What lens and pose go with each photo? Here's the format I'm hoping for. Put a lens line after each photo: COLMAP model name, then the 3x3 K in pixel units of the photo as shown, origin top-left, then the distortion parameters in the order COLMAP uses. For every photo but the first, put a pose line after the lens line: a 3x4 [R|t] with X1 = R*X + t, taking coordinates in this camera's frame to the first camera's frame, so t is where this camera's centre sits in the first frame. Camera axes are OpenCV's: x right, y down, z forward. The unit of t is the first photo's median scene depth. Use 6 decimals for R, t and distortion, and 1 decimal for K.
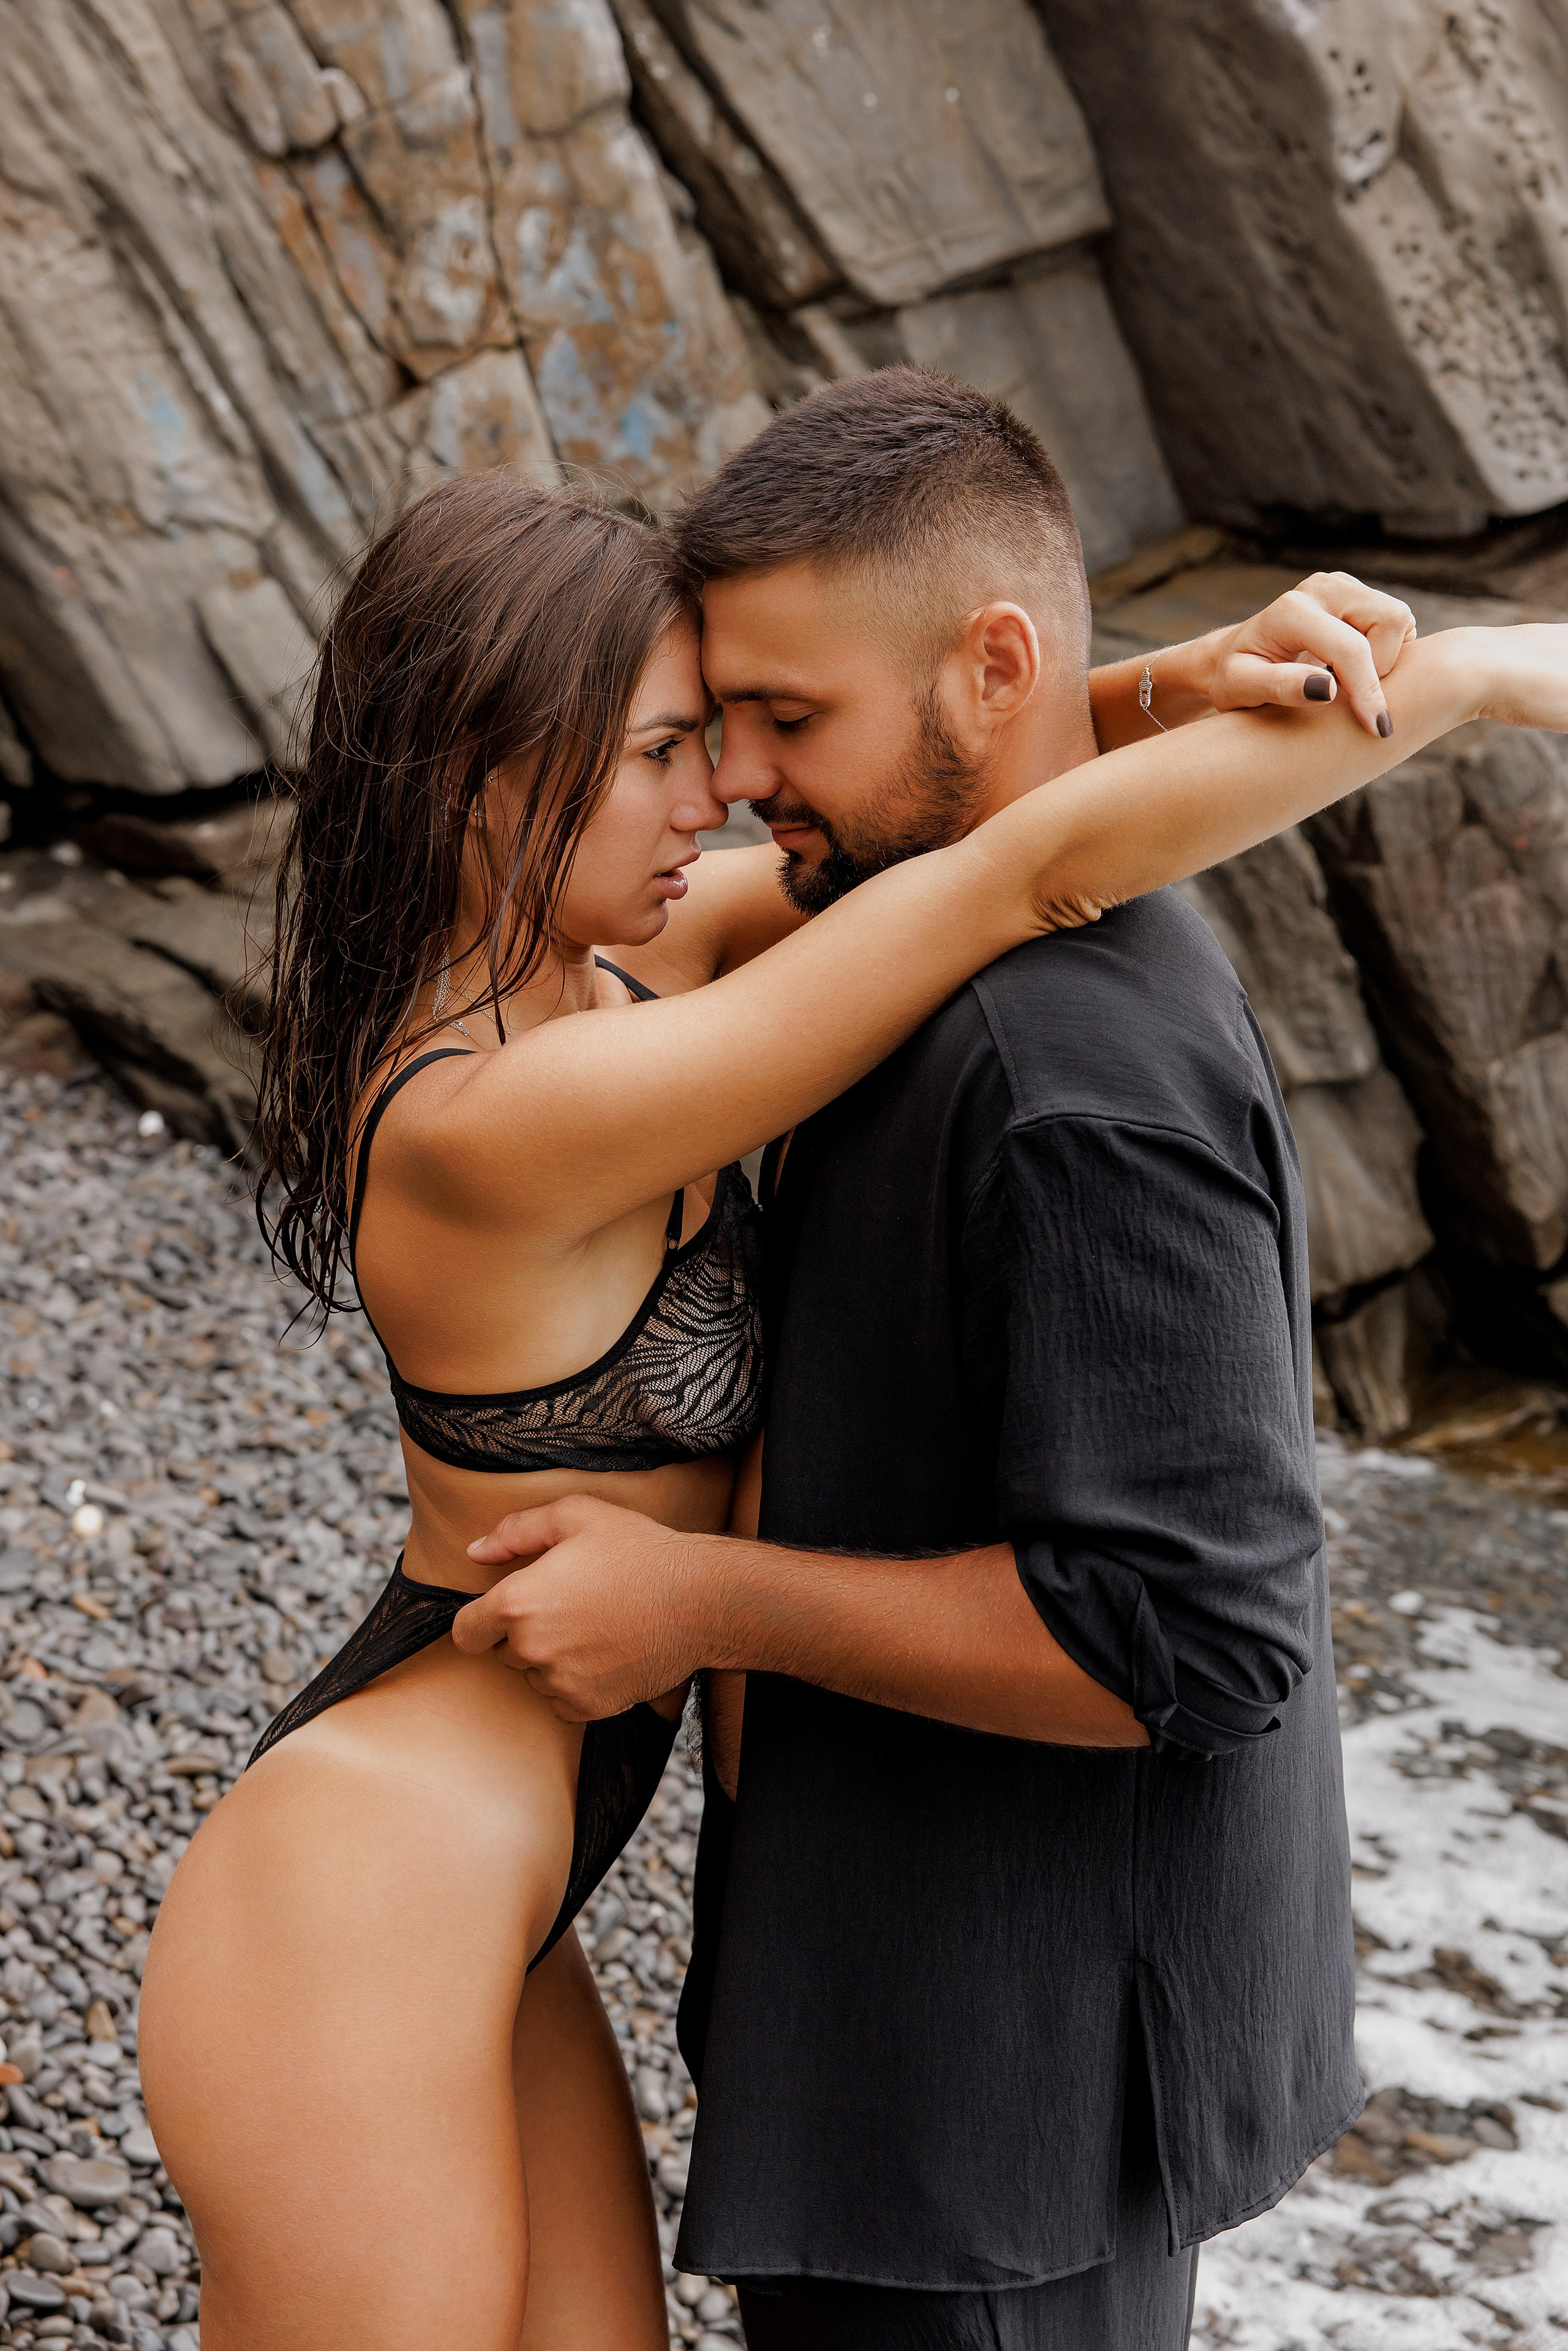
lens RADIAL K [[3030.1, 0, 771.6], [0, 3030.1, 1205.5], [0, 0, 1]] dist [0.016218, 0.000000]
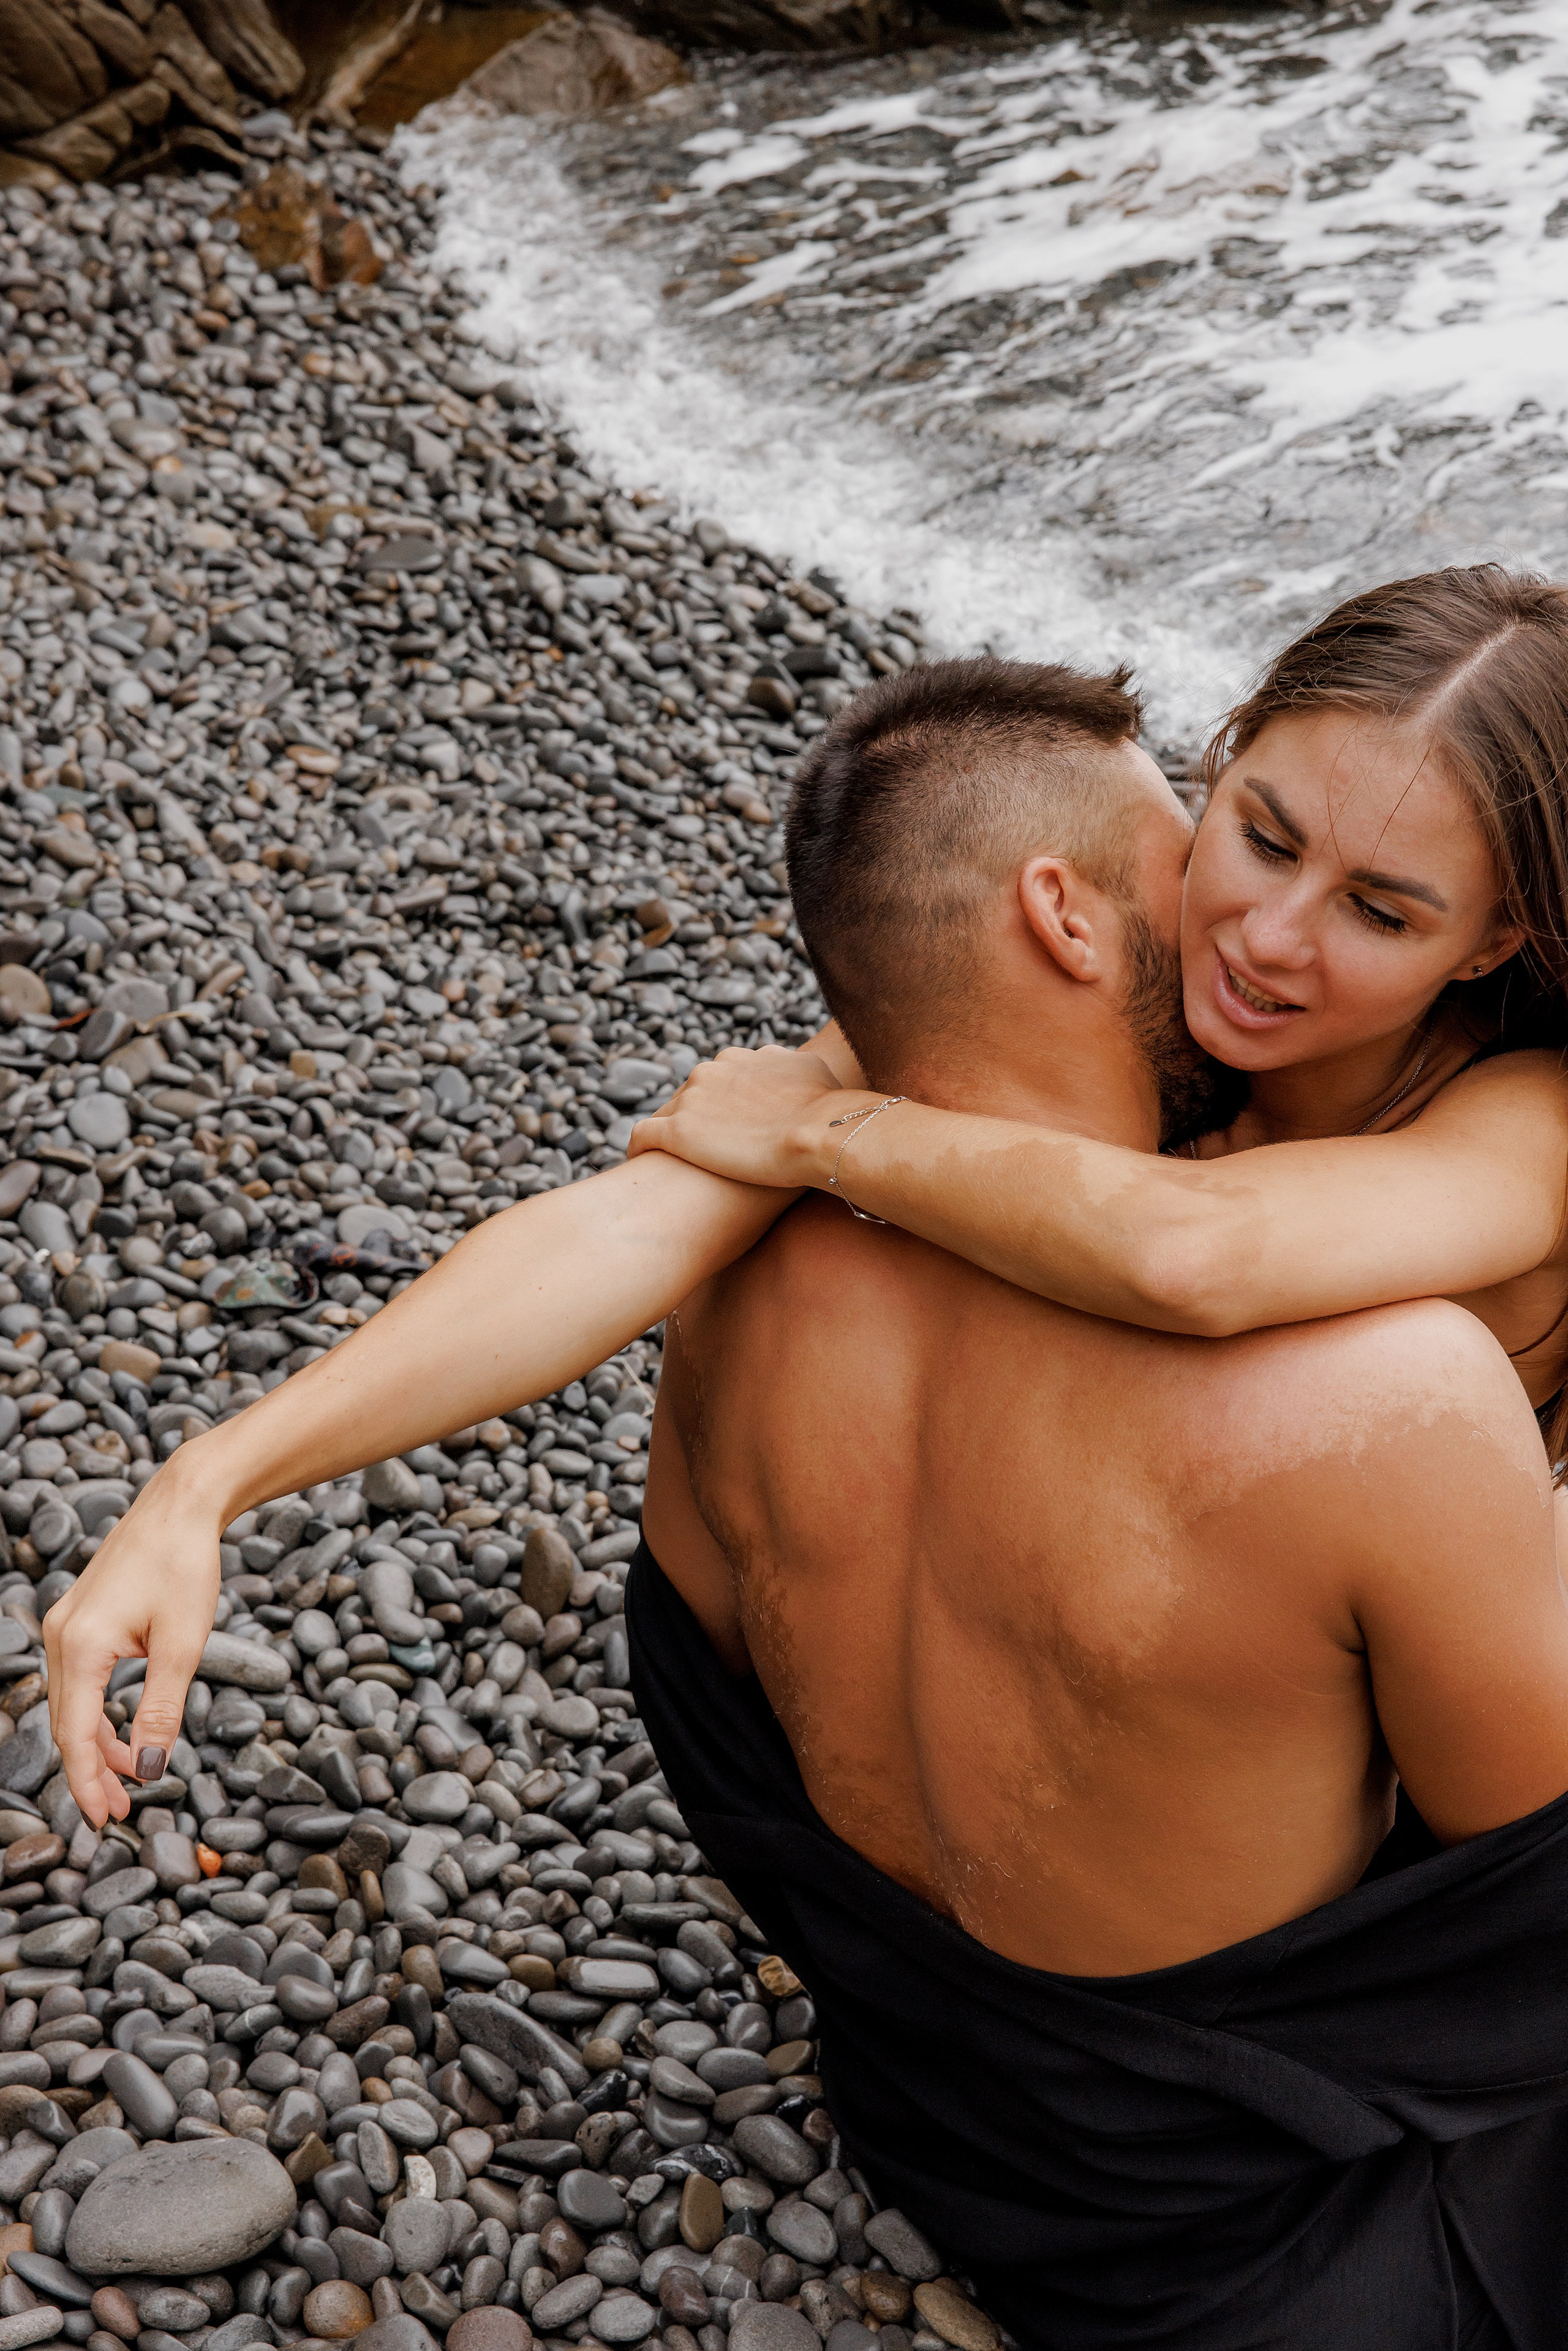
lens RADIAL K [[3542.2, 0, 765.7], [0, 3542.2, 1172.4], [0, 0, 1]] dist [0.034806, 0.000000]
pose [[0.760671, -0.496935, 0.417655, -0.253395], [0.293093, 0.837005, 0.462080, -0.088822], [-0.579203, -0.229079, 0.782334, 0.064559]]
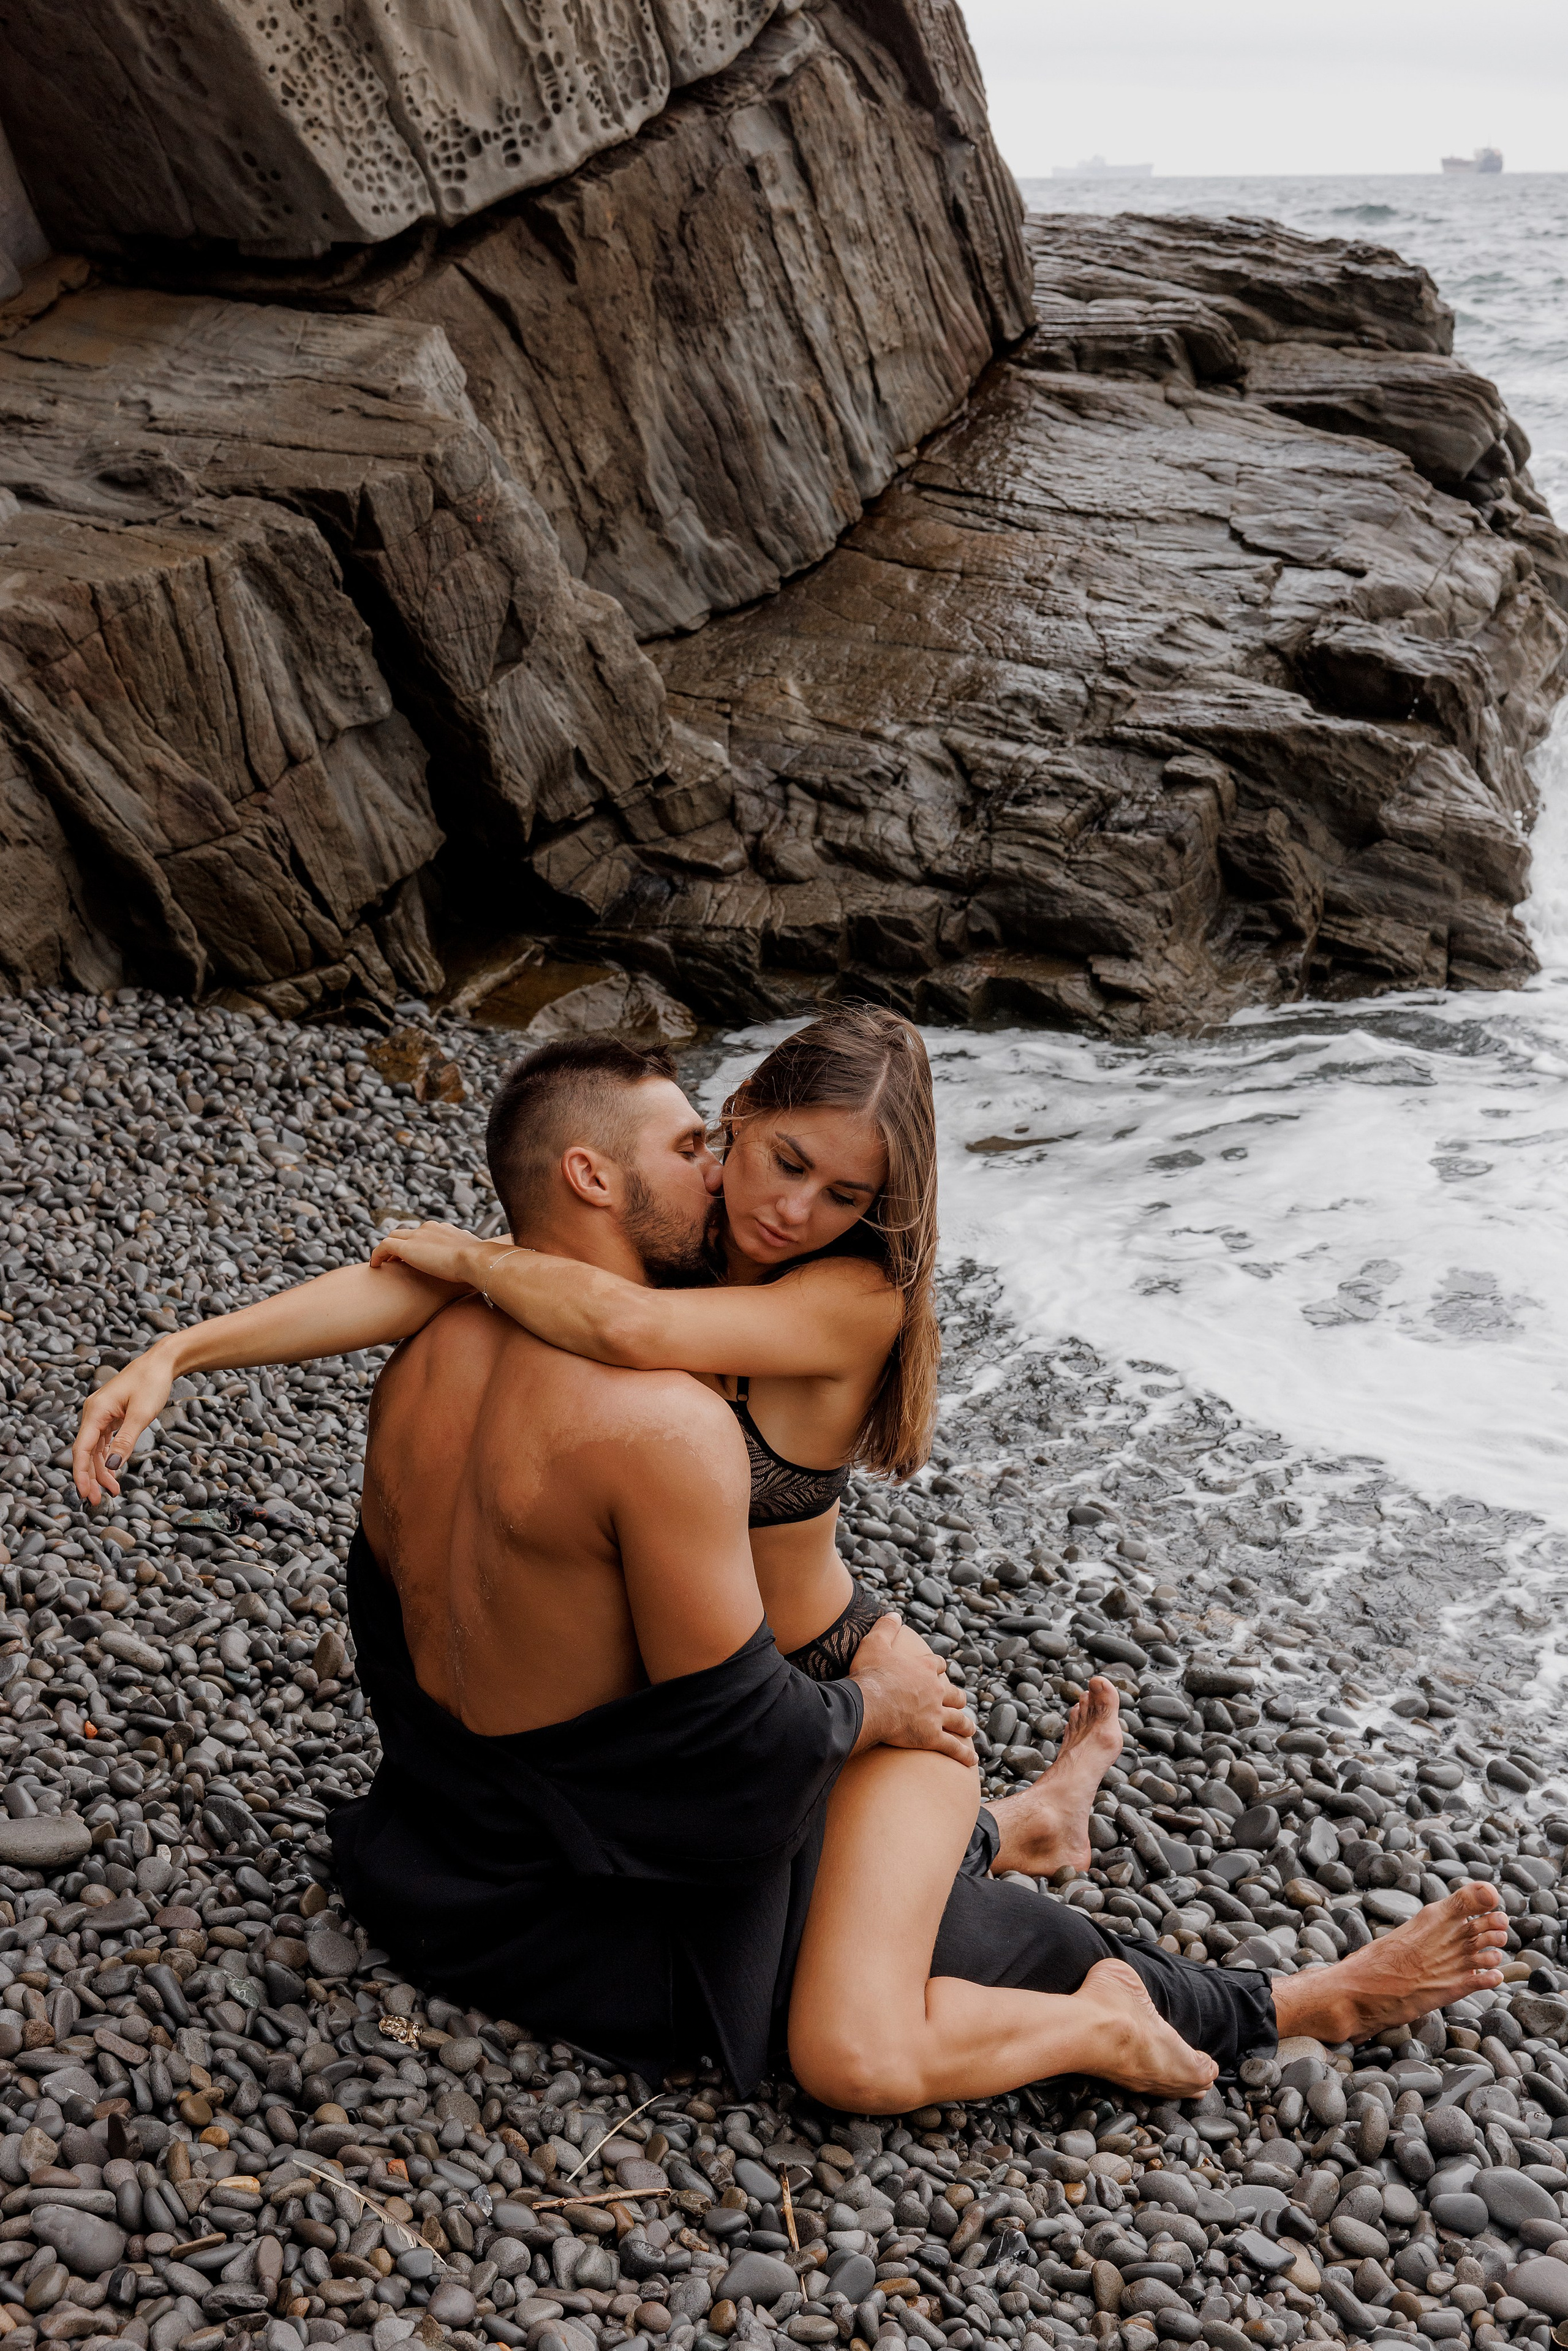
lens RADIAL K [[2863.3, 0, 755.1], [0, 2863.3, 1173.7], [0, 0, 1]] dist [0.018087, 0.000000]
pose [[0.826067, -0.230021, 0.514494, -0.313542], [0.151069, 0.969883, 0.191064, -0.058419], [-0.542948, -0.080108, 0.835937, -0.094329]]
